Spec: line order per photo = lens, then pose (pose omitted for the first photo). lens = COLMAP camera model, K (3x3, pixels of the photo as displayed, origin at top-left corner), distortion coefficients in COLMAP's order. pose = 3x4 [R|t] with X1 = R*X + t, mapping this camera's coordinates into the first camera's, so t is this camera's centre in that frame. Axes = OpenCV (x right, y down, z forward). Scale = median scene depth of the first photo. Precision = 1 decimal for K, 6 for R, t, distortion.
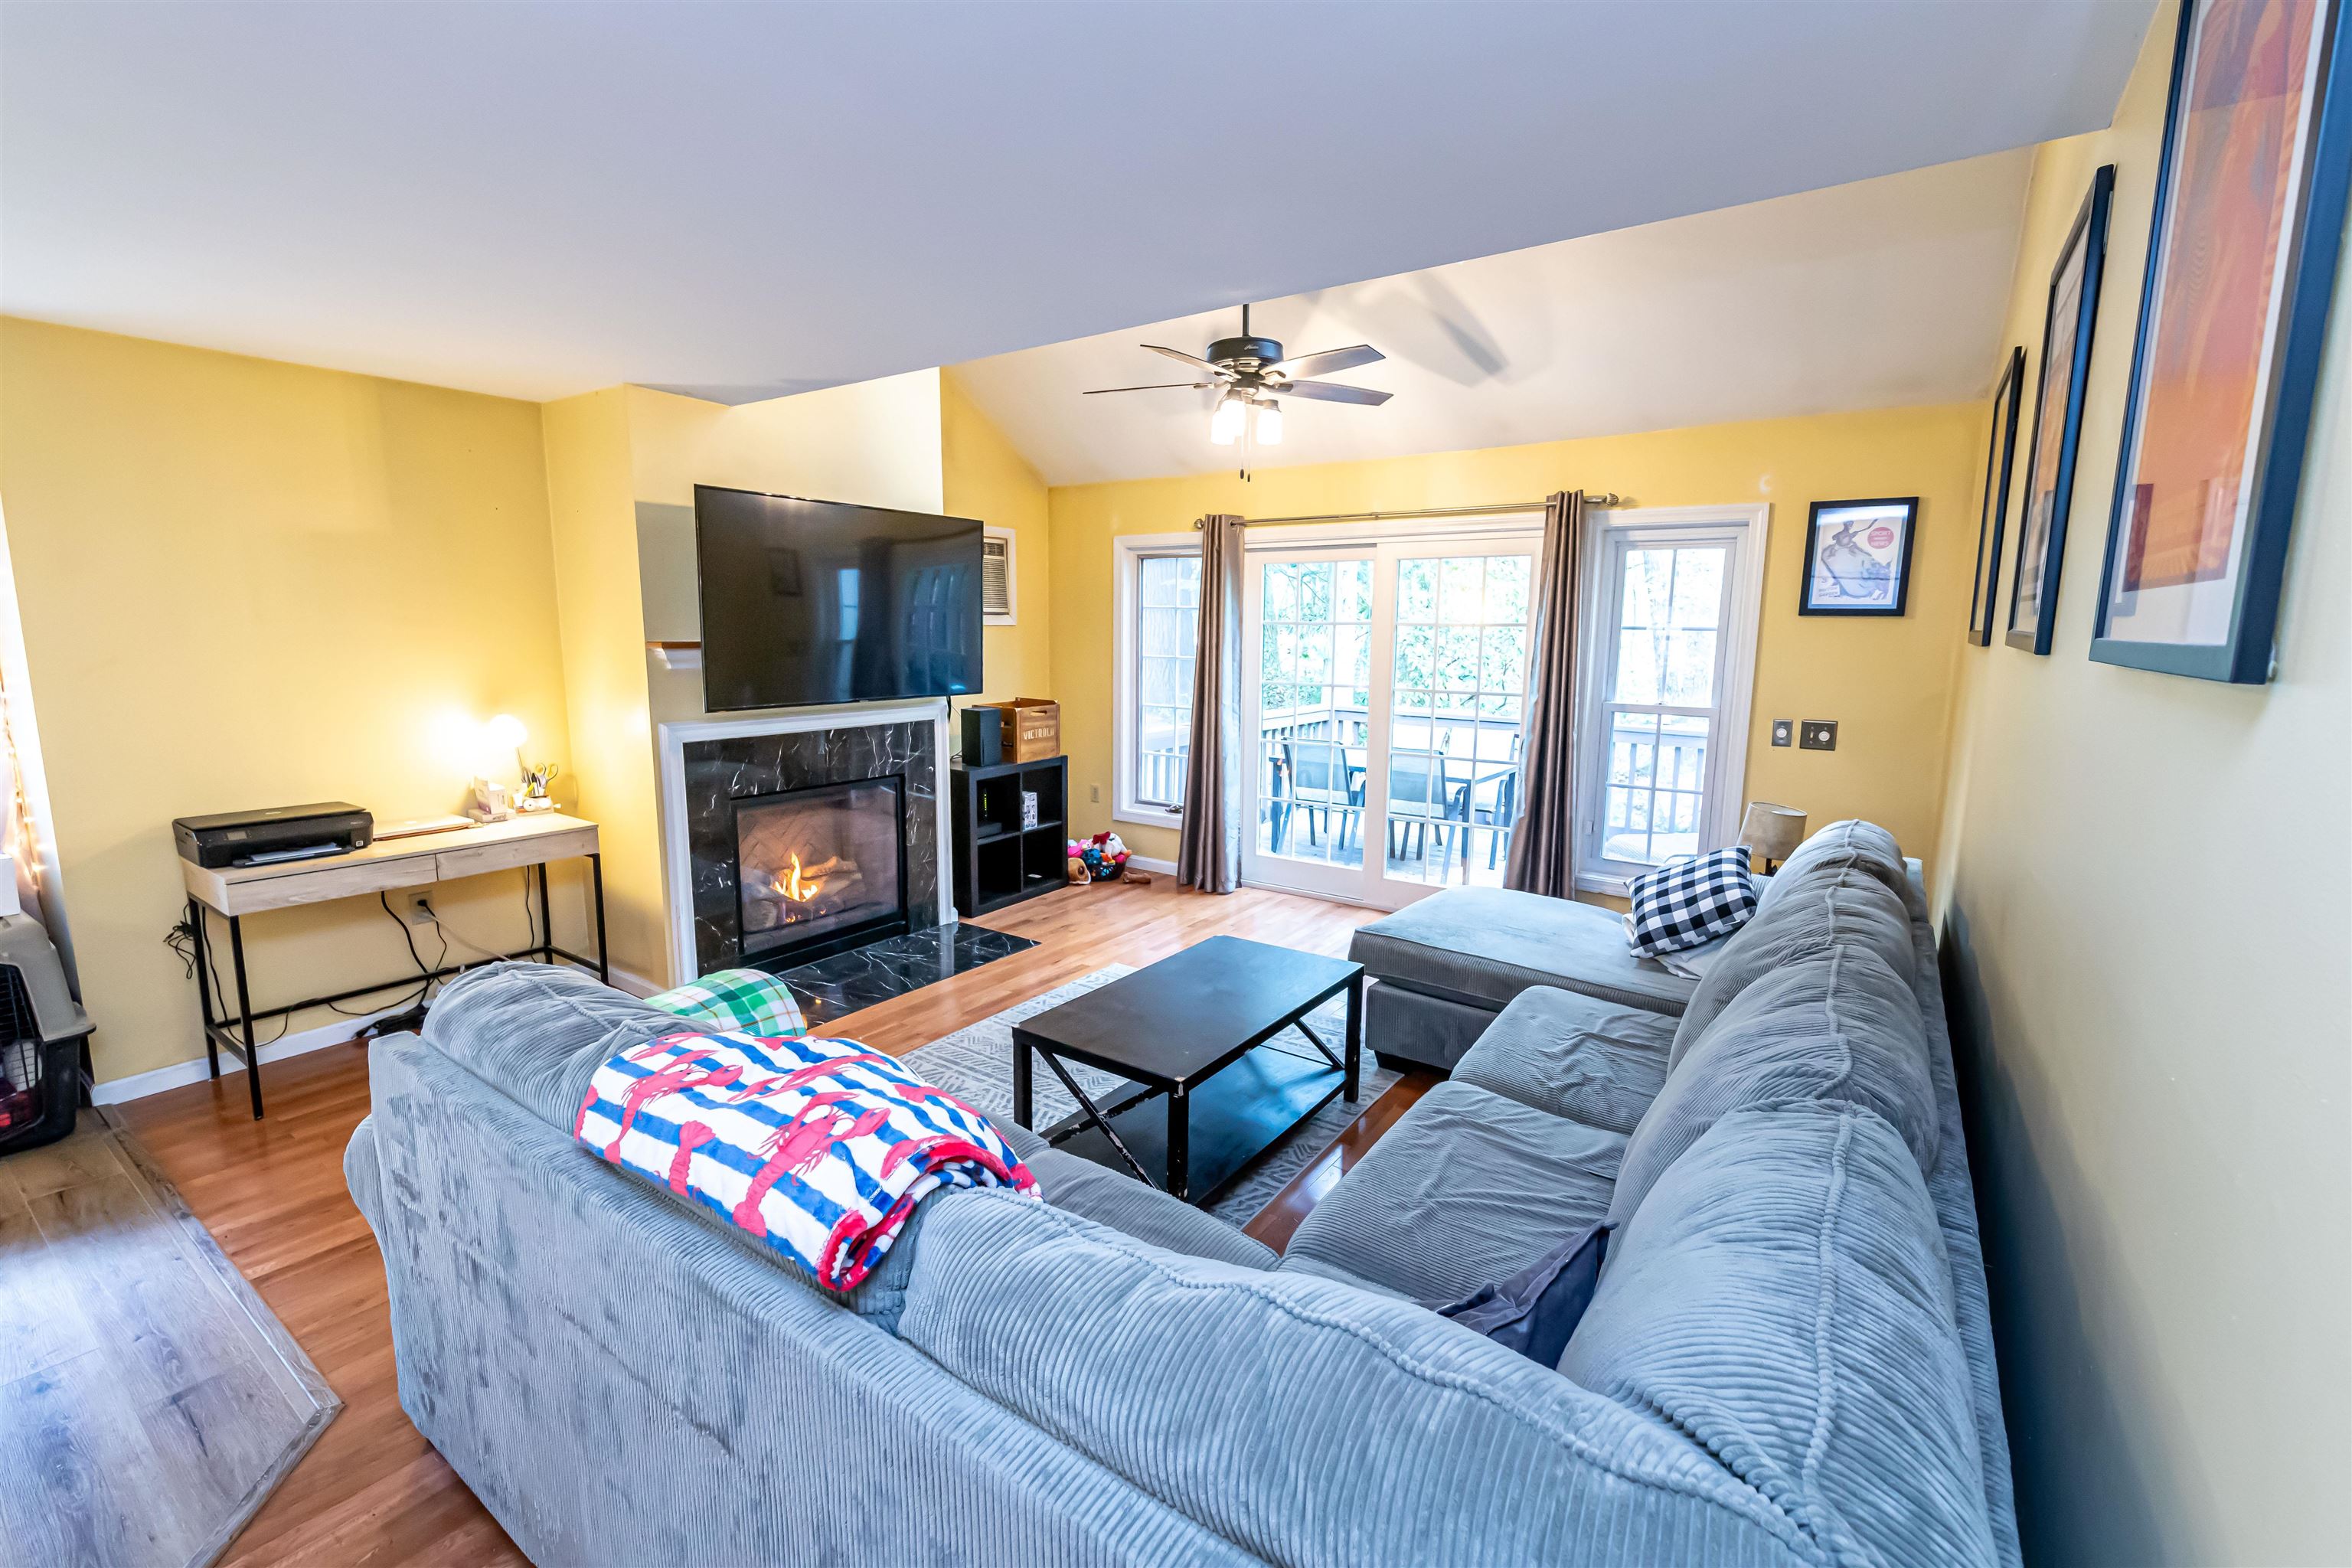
lens RADIAL K [[1008.6, 0, 1164.8], [0, 1008.6, 781.1], [0, 0, 1]] dist [-0.000812, -0.000319]
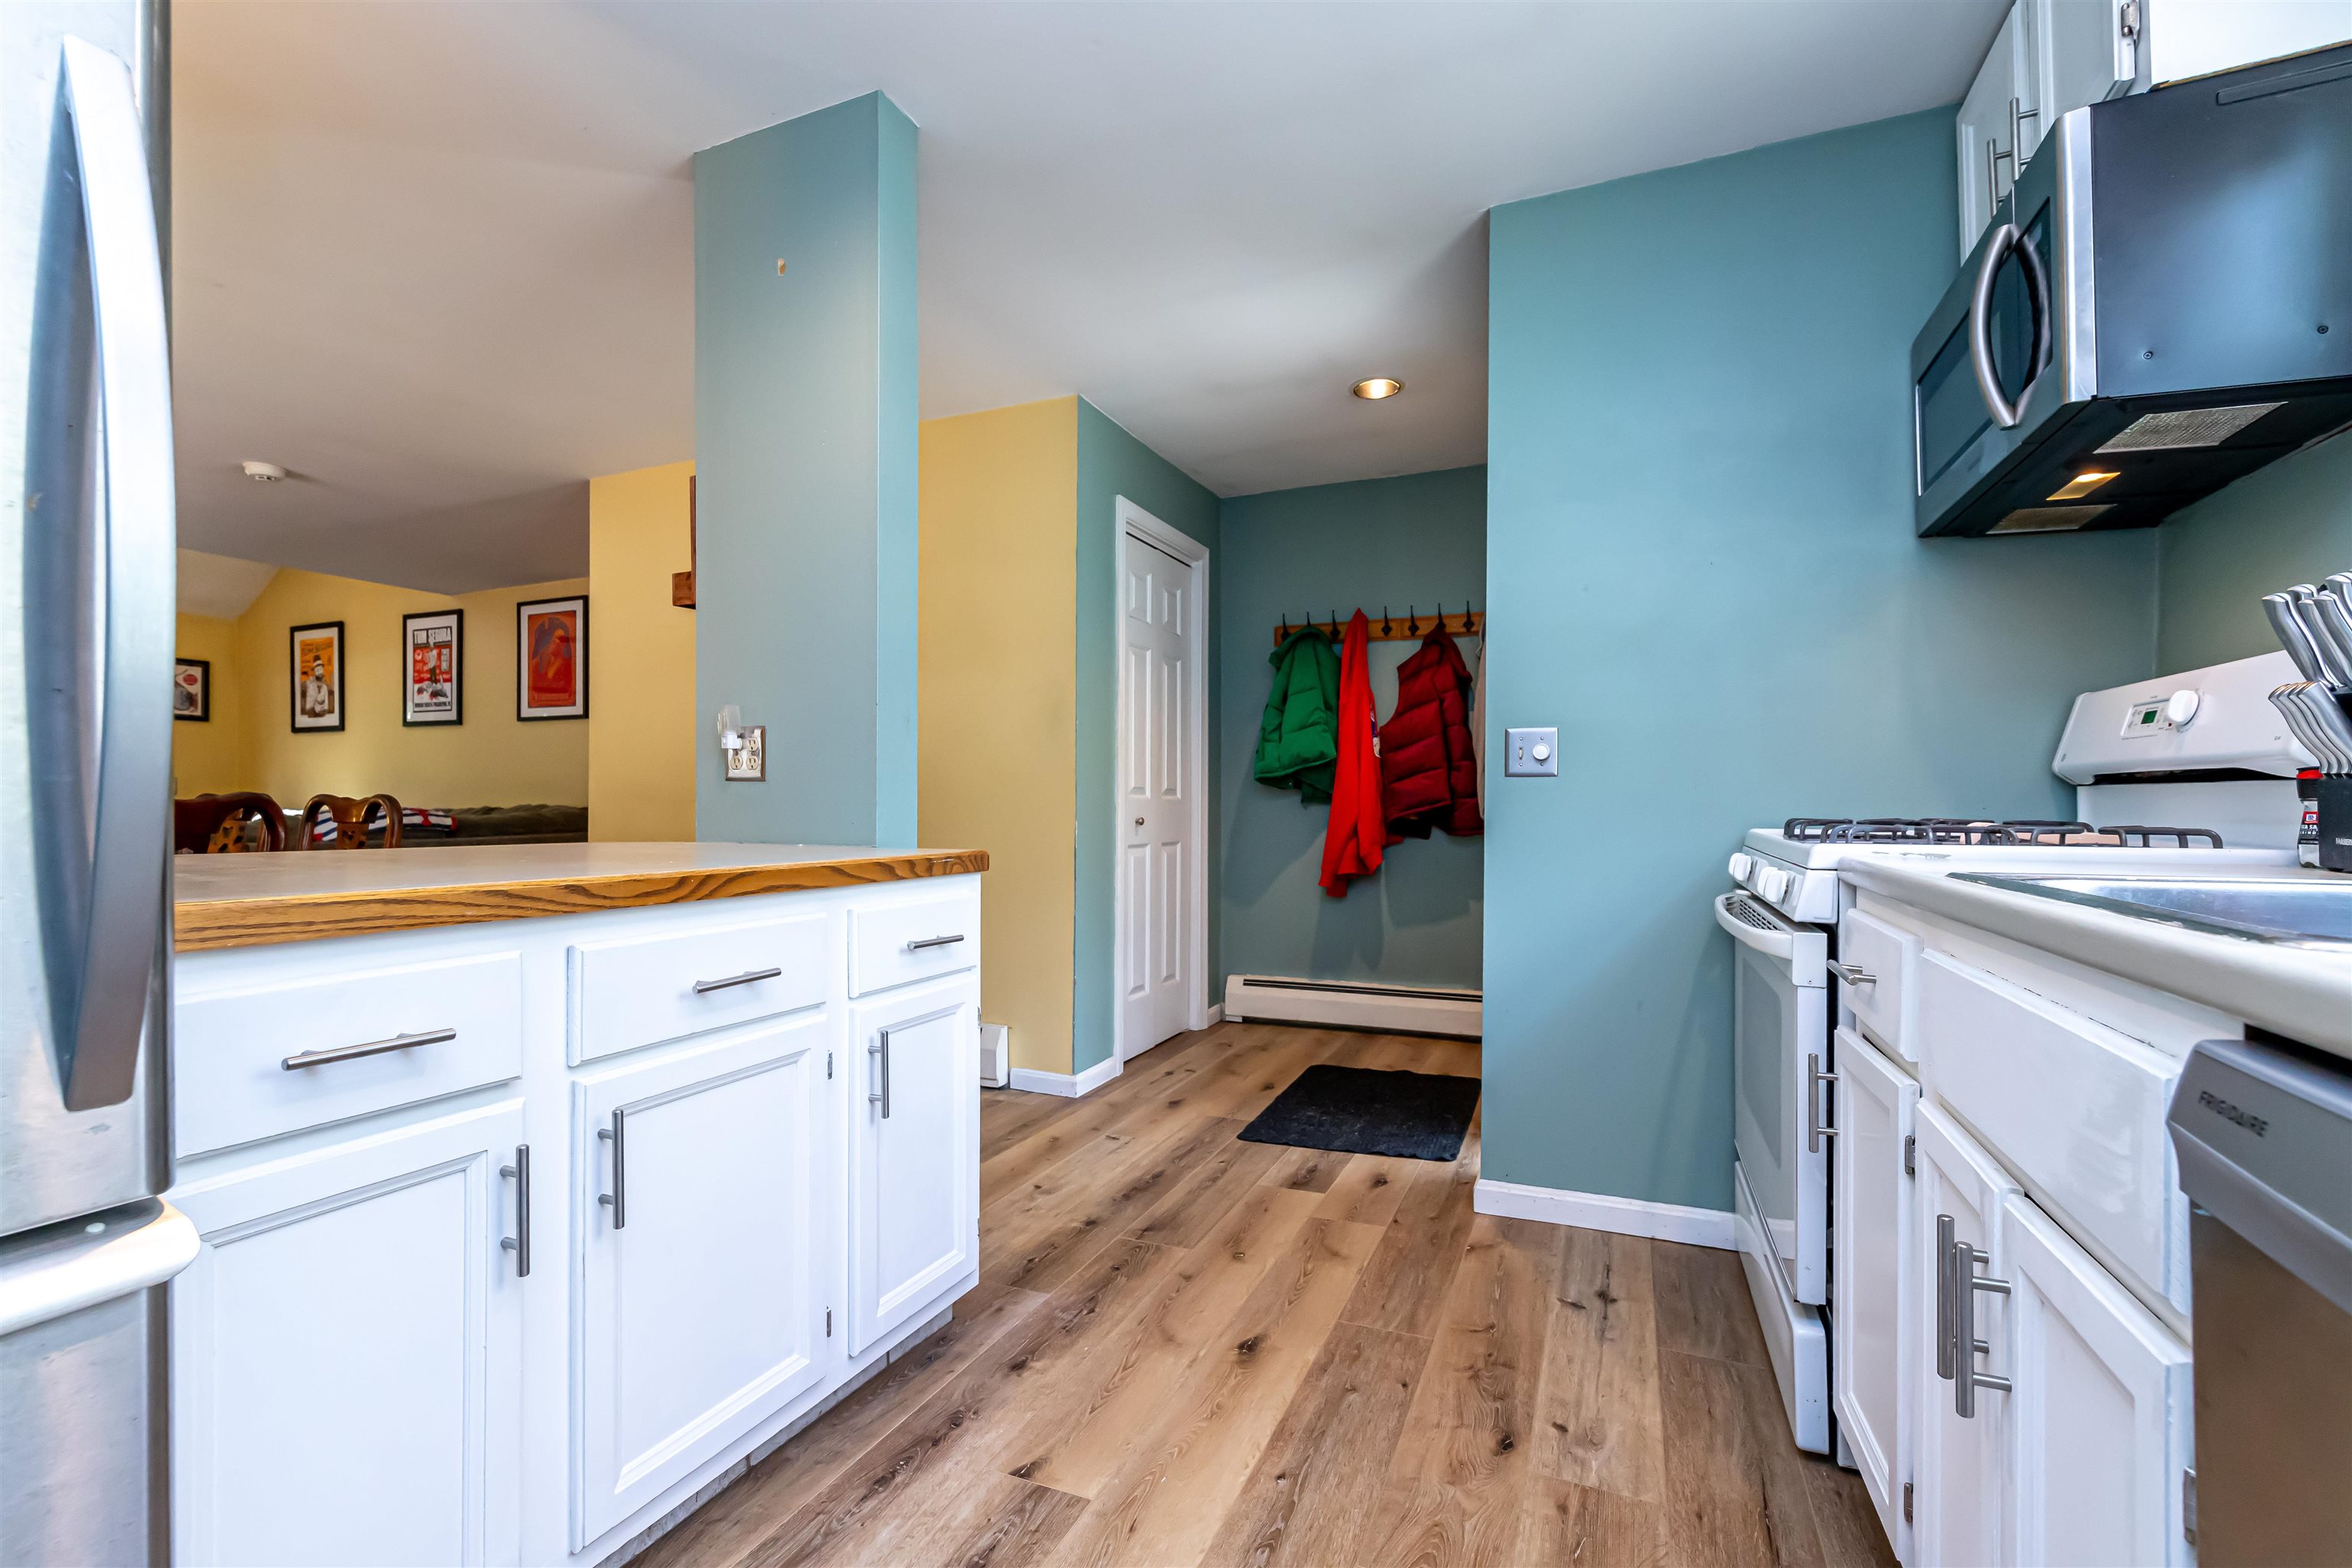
lens RADIAL K [[1012.5, 0, 1187.2], [0, 1012.5, 801.6], [0, 0, 1]] dist [0.000765, -0.000430]
pose [[-0.217142, -0.005814, 0.976123, -1.304577], [0.149747, 0.987947, 0.039196, 0.159497], [-0.964585, 0.154683, -0.213654, -0.301942]]
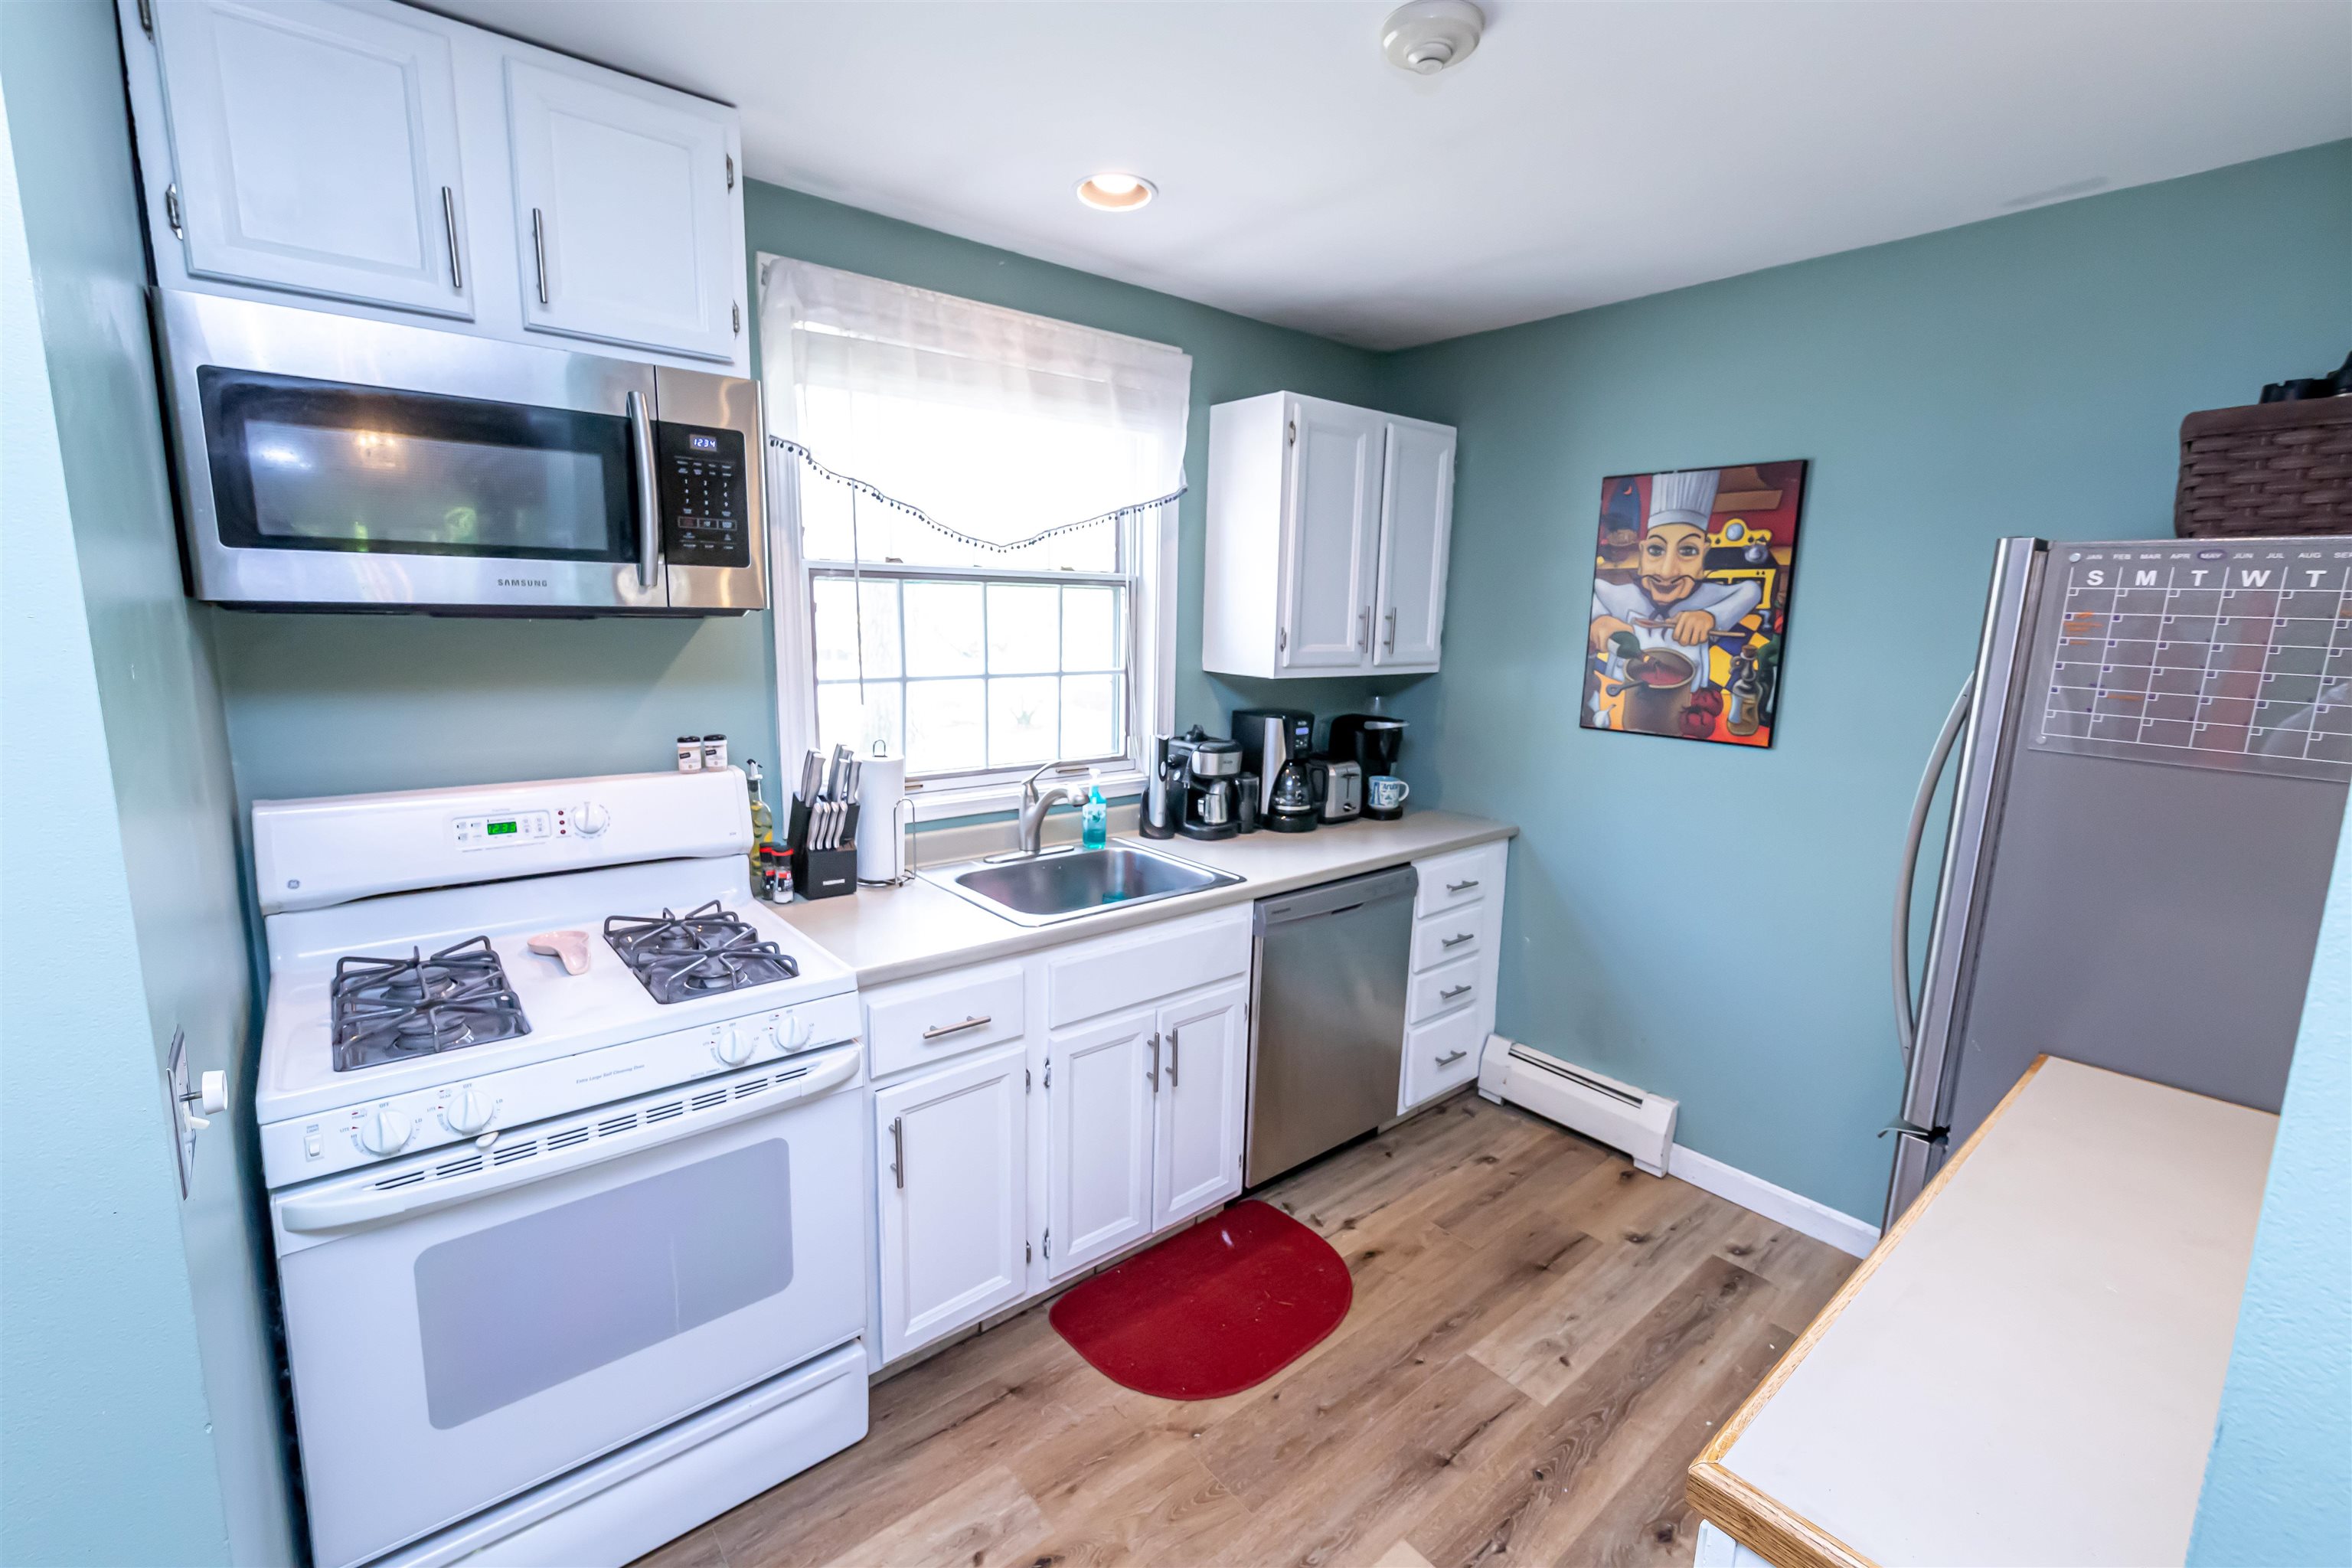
lens RADIAL K [[1002.7, 0, 1170.2], [0, 1002.7, 774.4], [0, 0, 1]] dist [0.003899, -0.000319]
pose [[-0.259034, 0.142229, -0.955339, -0.727024], [-0.174983, 0.965821, 0.191235, 0.052549], [0.949885, 0.216704, -0.225293, -0.376754]]
